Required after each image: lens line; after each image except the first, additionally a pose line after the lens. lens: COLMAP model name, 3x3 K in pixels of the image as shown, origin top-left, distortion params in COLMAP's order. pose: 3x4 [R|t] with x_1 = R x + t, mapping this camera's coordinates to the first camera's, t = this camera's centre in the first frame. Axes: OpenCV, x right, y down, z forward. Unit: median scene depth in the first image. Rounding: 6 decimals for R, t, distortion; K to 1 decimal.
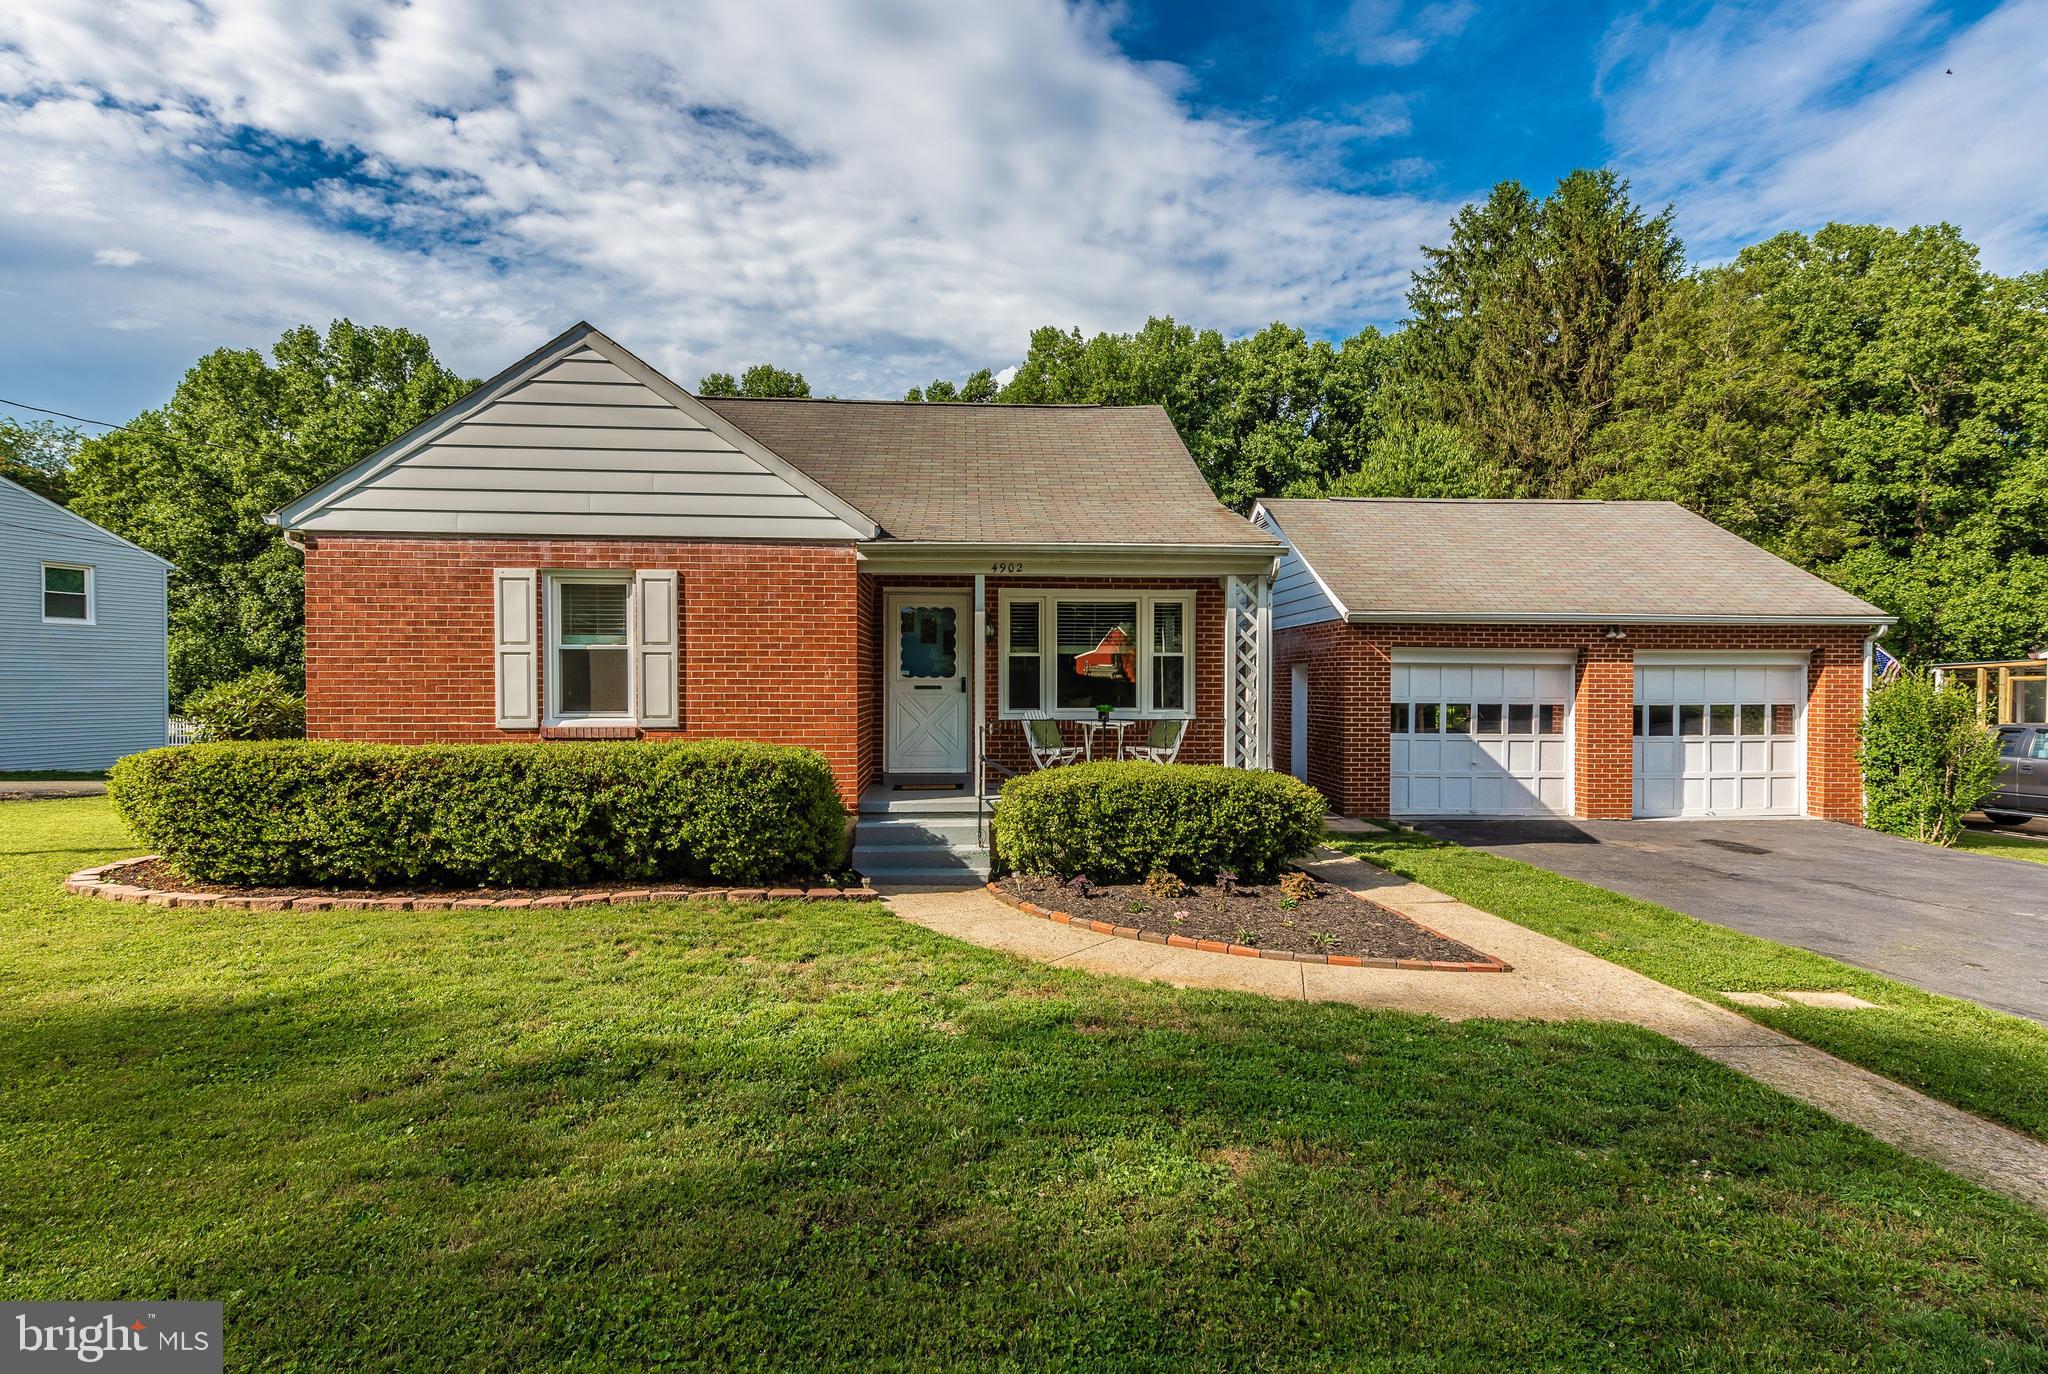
lens RADIAL K [[871.8, 0, 1023.5], [0, 871.8, 715.1], [0, 0, 1]] dist [0.014644, -0.000153]
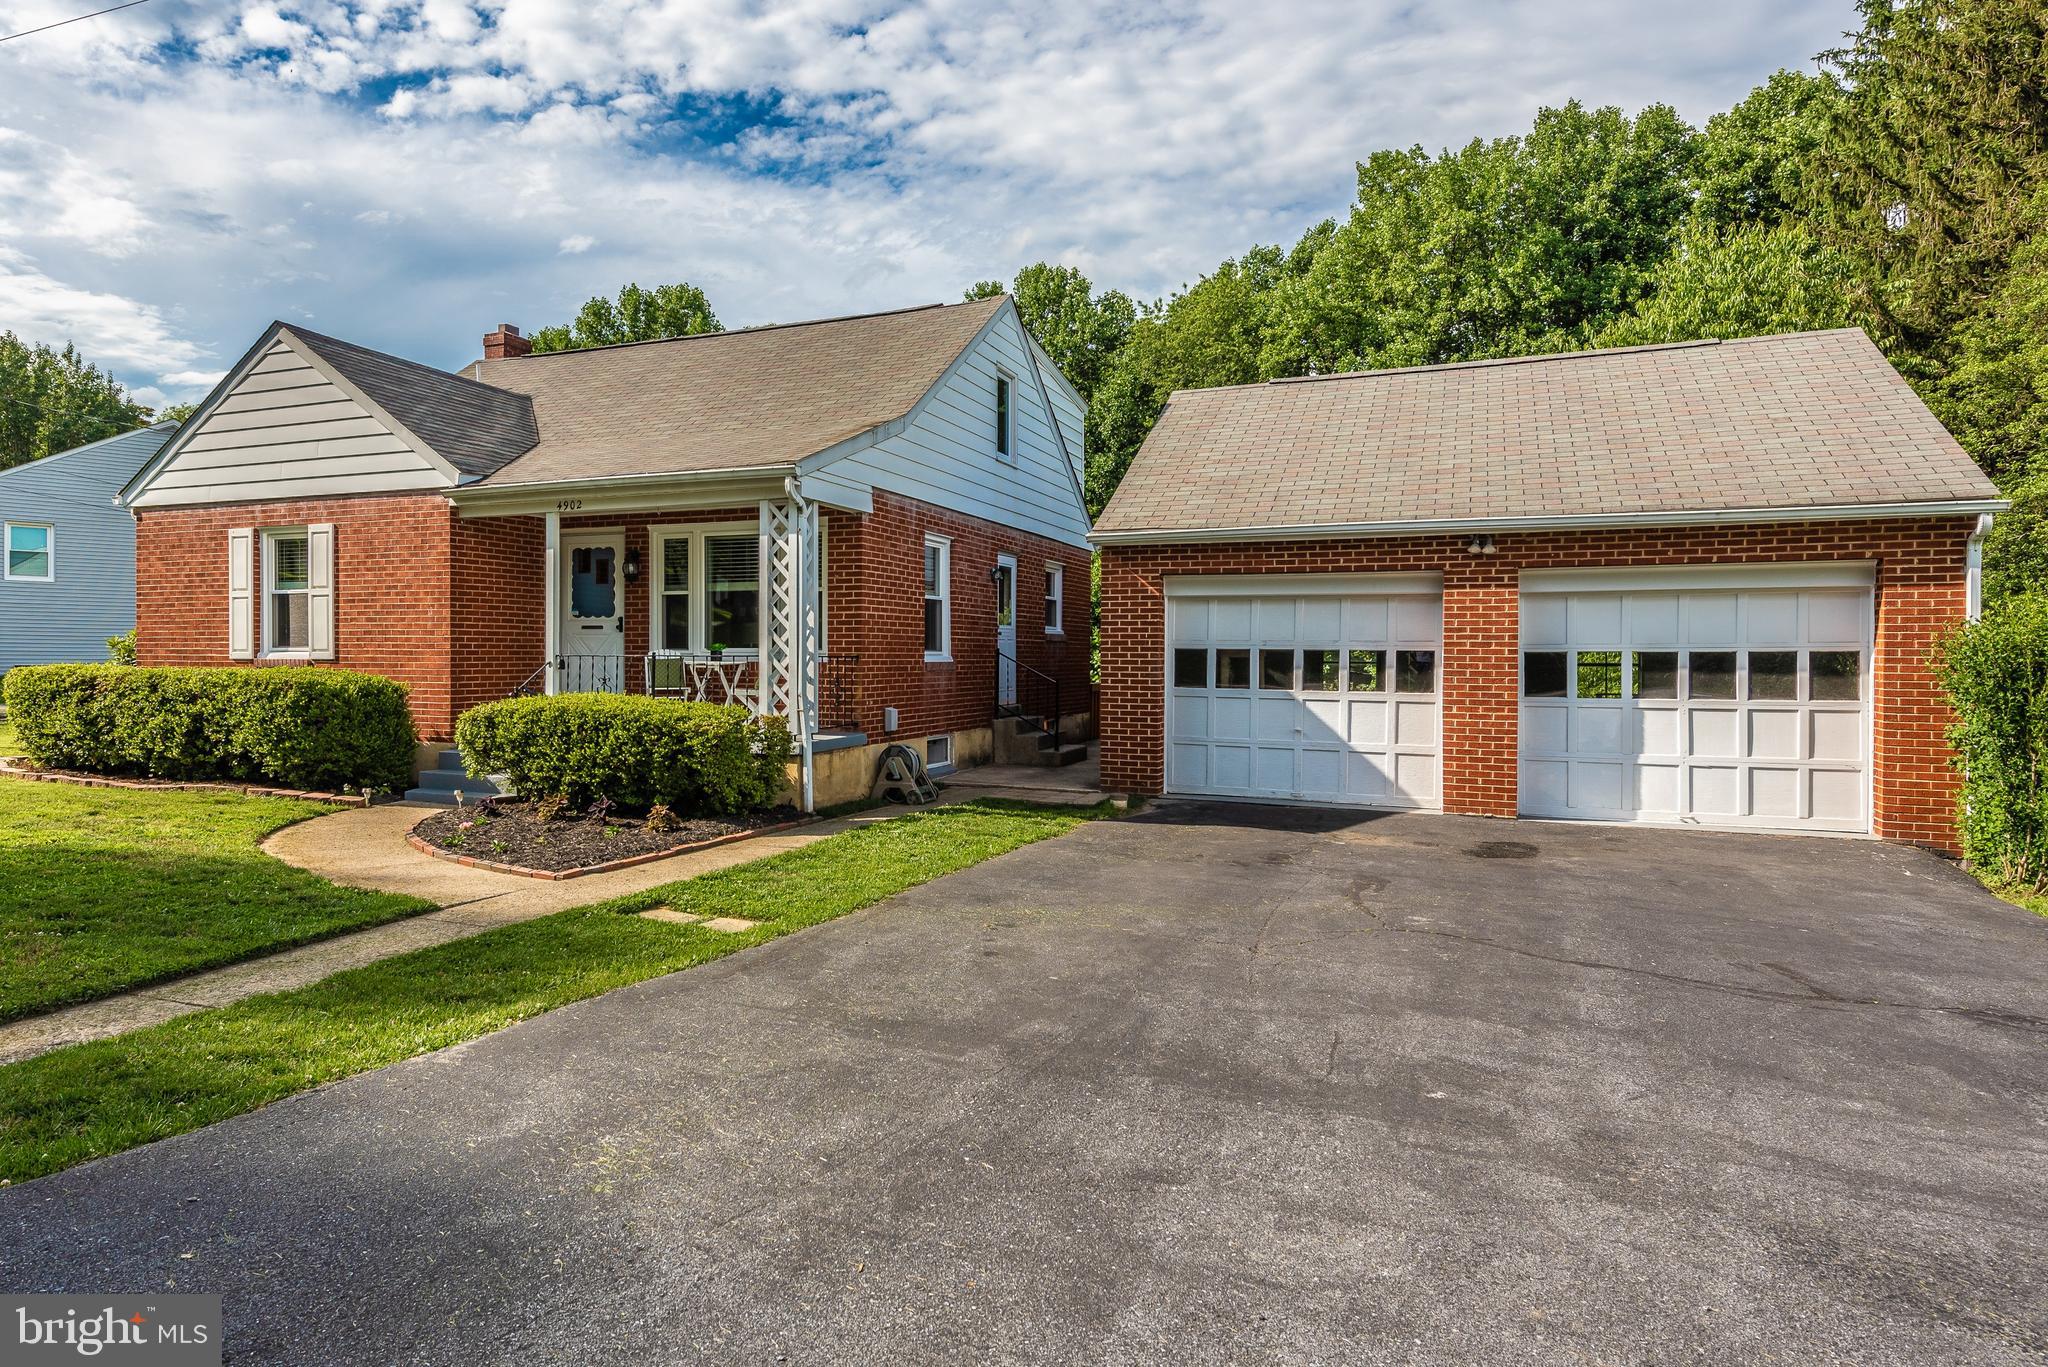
lens RADIAL K [[1171.4, 0, 1022.9], [0, 1171.4, 681.9], [0, 0, 1]] dist [0.016383, 0.000461]
pose [[0.895919, 0.011253, -0.444076, 0.742890], [-0.018166, 0.999771, -0.011315, 0.029997], [0.443847, 0.018205, 0.895918, 0.007423]]
